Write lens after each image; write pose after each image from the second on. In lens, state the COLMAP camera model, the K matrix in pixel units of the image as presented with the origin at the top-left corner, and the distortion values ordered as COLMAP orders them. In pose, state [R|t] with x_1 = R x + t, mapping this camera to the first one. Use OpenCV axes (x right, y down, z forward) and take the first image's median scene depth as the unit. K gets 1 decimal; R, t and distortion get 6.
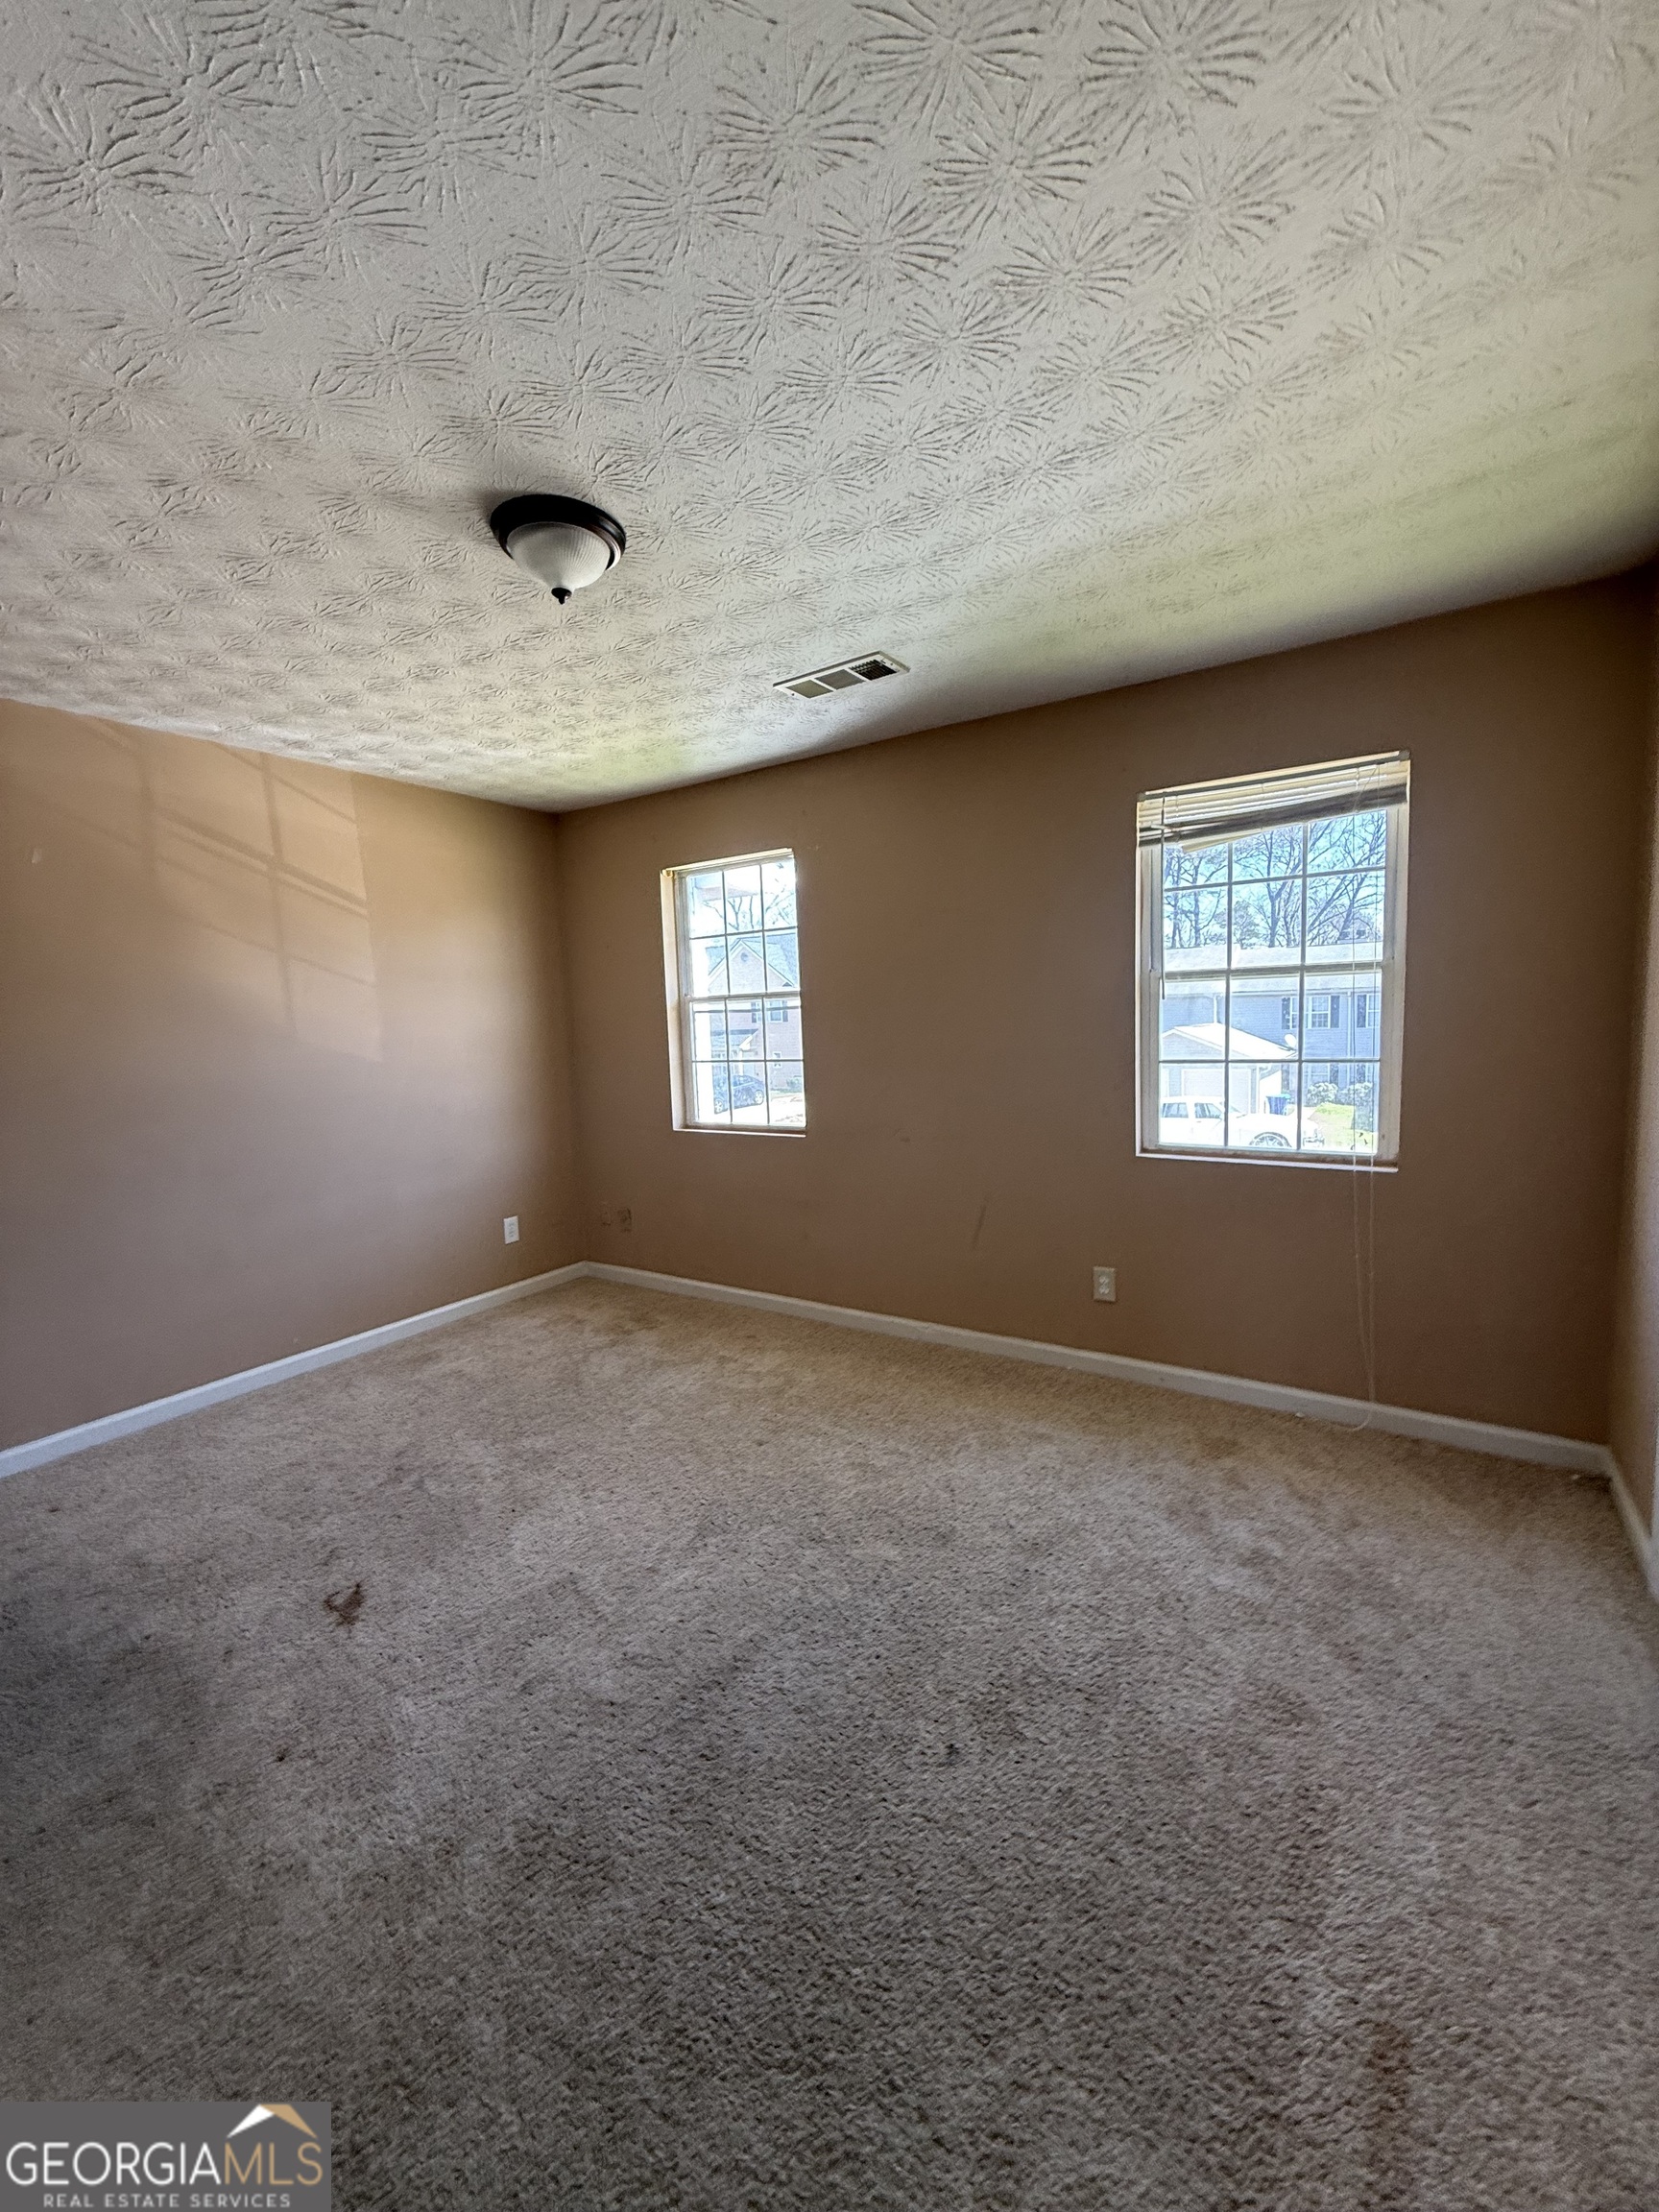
lens RADIAL K [[877.5, 0, 829.5], [0, 877.5, 1106.0], [0, 0, 1]] dist [-0.000445, 0.000152]
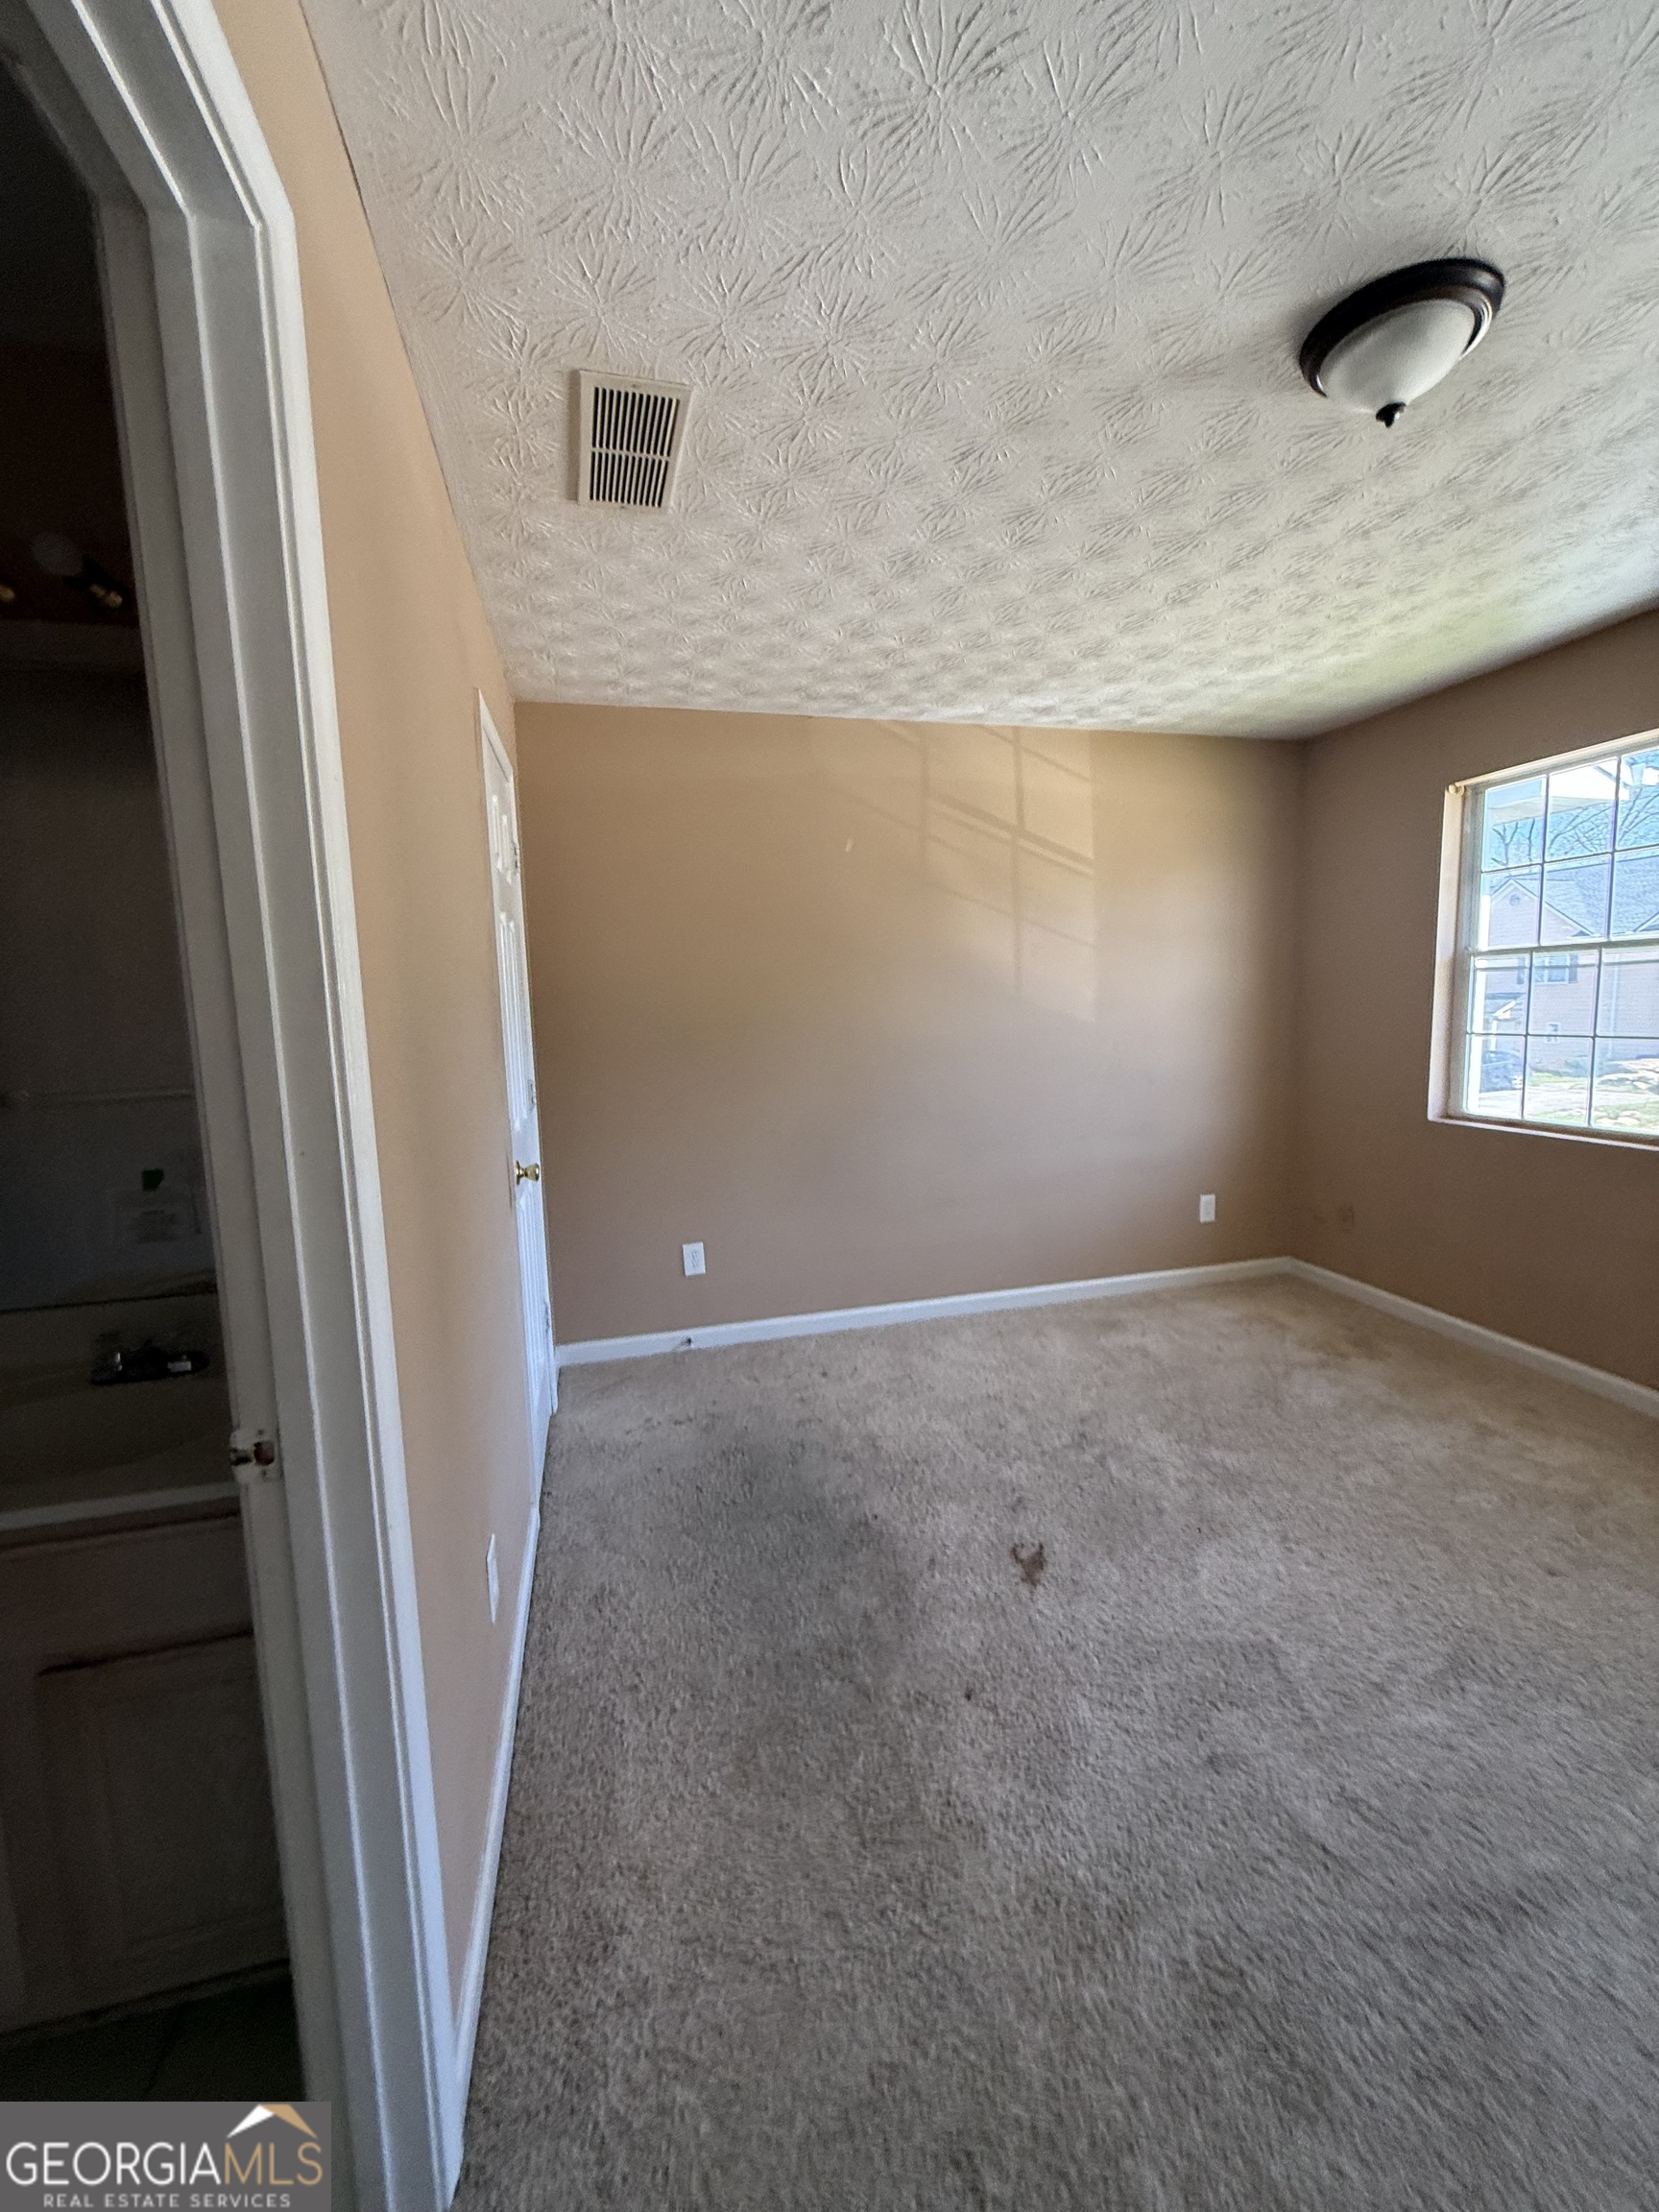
lens RADIAL K [[877.5, 0, 829.5], [0, 877.5, 1106.0], [0, 0, 1]] dist [-0.000445, 0.000152]
pose [[0.734778, 0.093714, -0.671803, -0.067414], [-0.064542, 0.995576, 0.068287, -0.005444], [0.675230, -0.006816, 0.737575, 0.076700]]
